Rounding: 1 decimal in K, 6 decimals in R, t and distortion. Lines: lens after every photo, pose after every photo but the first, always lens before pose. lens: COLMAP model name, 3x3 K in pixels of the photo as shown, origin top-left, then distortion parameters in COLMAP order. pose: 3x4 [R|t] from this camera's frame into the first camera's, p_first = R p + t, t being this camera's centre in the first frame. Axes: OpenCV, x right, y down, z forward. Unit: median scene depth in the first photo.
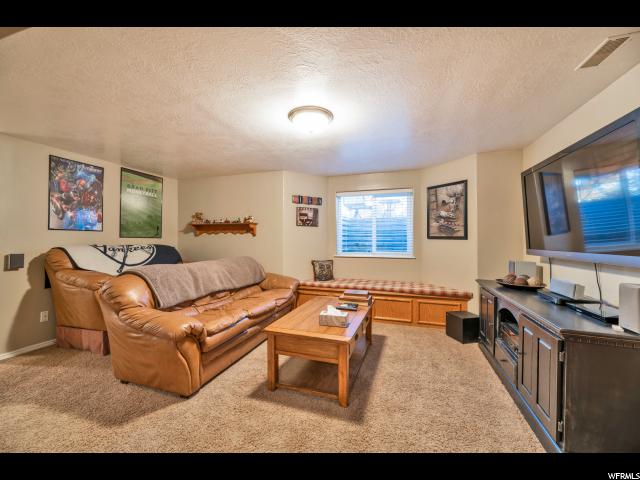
lens RADIAL K [[258.7, 0, 321.0], [0, 258.7, 239.4], [0, 0, 1]] dist [-0.000601, 0.000080]
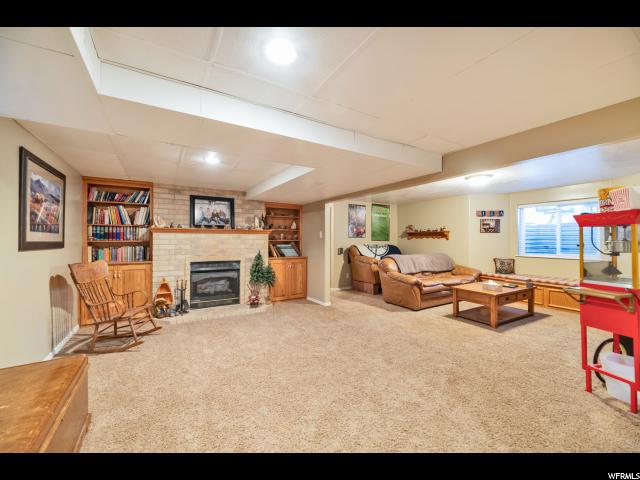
lens RADIAL K [[258.7, 0, 321.3], [0, 258.7, 237.0], [0, 0, 1]] dist [-0.000601, 0.000080]
pose [[0.753323, -0.004066, -0.657638, 0.185603], [-0.001679, 0.999966, -0.008107, -0.017366], [0.657648, 0.007211, 0.753291, -0.641320]]
